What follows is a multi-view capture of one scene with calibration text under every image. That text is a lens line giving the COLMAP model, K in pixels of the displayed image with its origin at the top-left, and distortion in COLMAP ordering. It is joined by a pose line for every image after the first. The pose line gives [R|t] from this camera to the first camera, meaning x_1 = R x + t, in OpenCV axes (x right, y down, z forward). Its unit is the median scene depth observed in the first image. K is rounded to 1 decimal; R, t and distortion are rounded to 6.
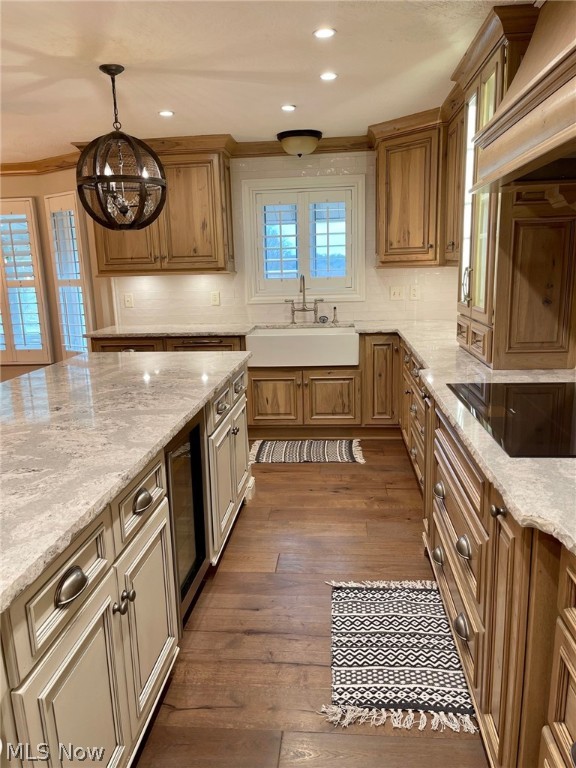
lens RADIAL K [[575.2, 0, 295.0], [0, 575.2, 384.2], [0, 0, 1]] dist [0.067449, -0.115780]
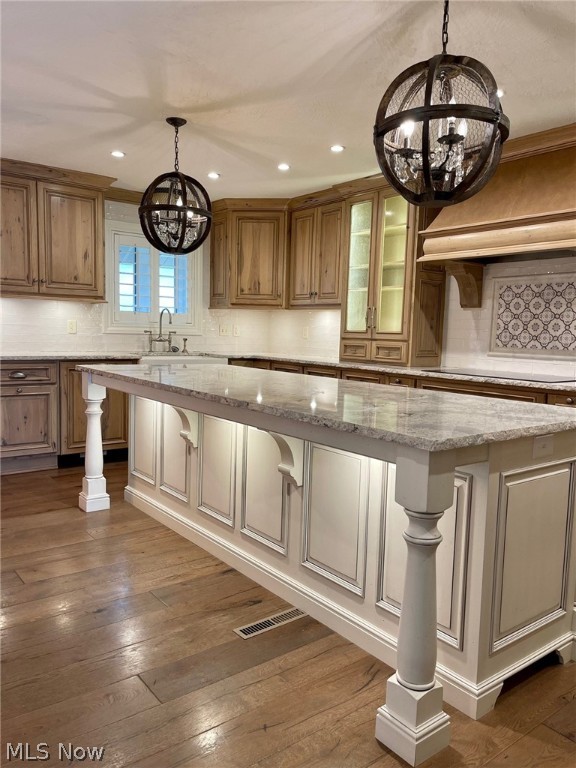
lens RADIAL K [[580.8, 0, 286.1], [0, 580.8, 387.9], [0, 0, 1]] dist [0.033106, -0.002977]
pose [[0.741522, -0.017771, 0.670693, -0.952709], [0.087730, 0.993634, -0.070667, 0.109953], [-0.665168, 0.111242, 0.738361, 0.012458]]
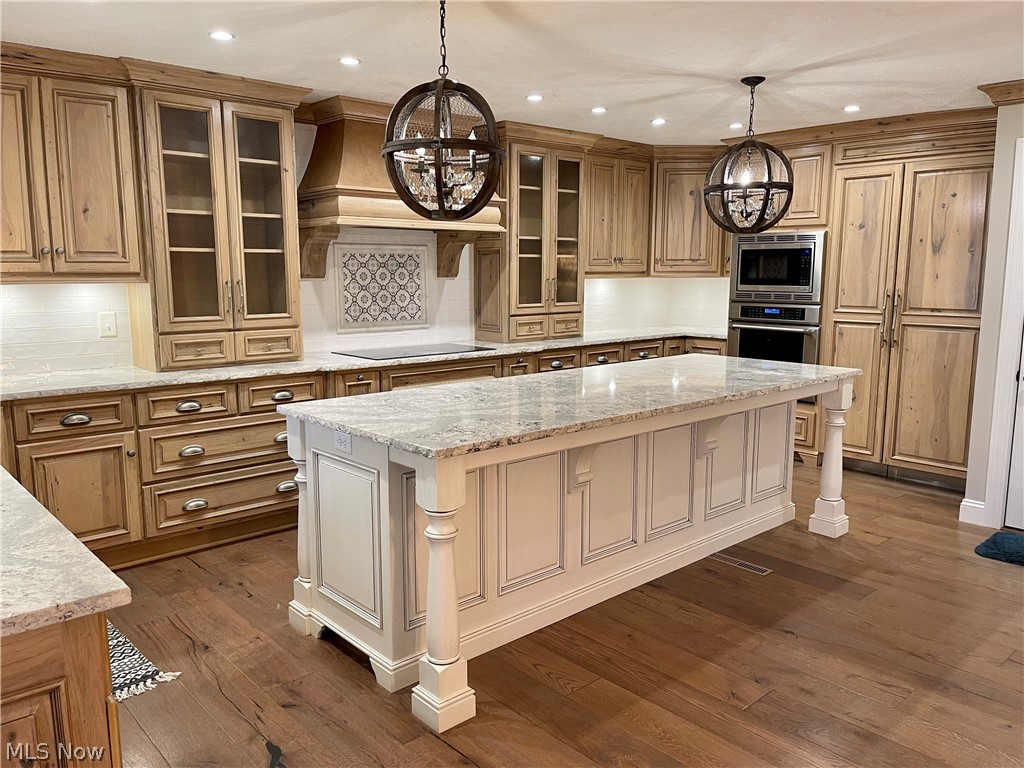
lens RADIAL K [[774.5, 0, 513.6], [0, 774.5, 385.6], [0, 0, 1]] dist [0.033106, -0.002977]
pose [[-0.723942, -0.076503, 0.685606, -1.035299], [0.159495, 0.948344, 0.274234, -0.330849], [-0.671170, 0.307881, -0.674344, 1.689227]]
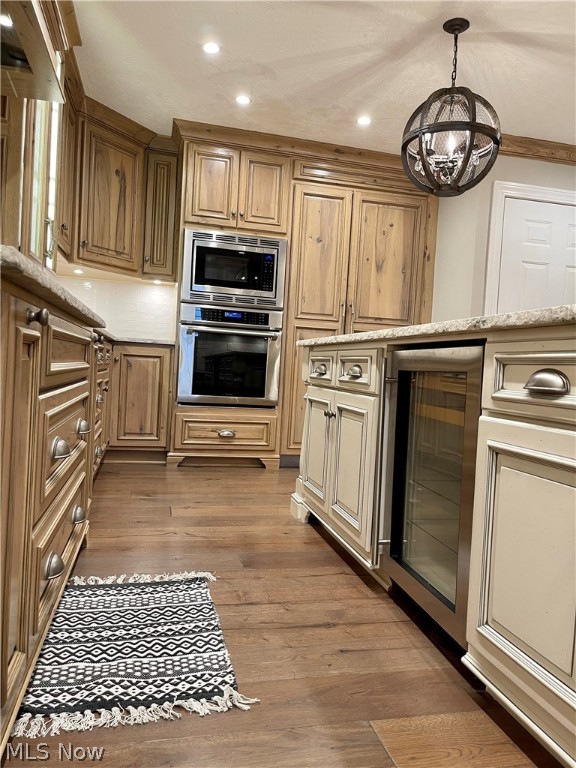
lens RADIAL K [[593.8, 0, 288.0], [0, 593.8, 384.0], [0, 0, 1]] dist [0.035431, -0.002602]
pose [[-0.952904, -0.016930, -0.302801, 0.166741], [-0.089533, 0.969643, 0.227545, -0.040536], [0.289756, 0.243939, -0.925492, 1.270526]]
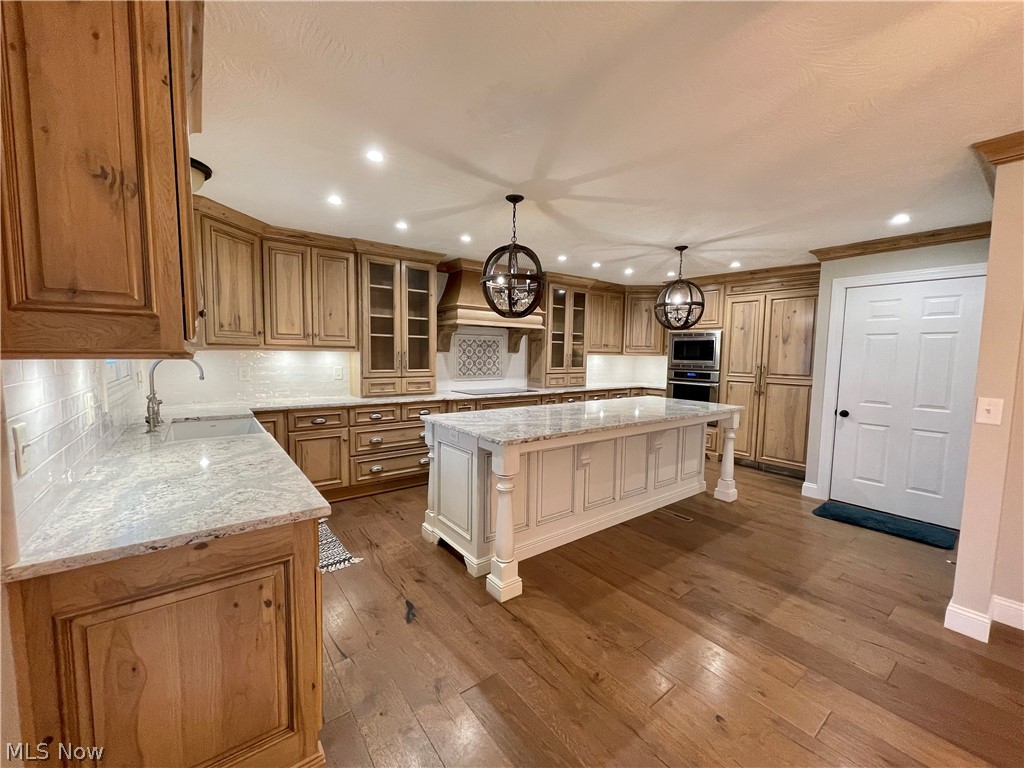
lens RADIAL K [[410.0, 0, 514.4], [0, 410.0, 386.7], [0, 0, 1]] dist [-0.000169, 0.000220]
pose [[-0.664191, -0.044309, 0.746249, -1.011913], [0.155109, 0.968350, 0.195550, -0.305099], [-0.731295, 0.245632, -0.636296, 1.669866]]
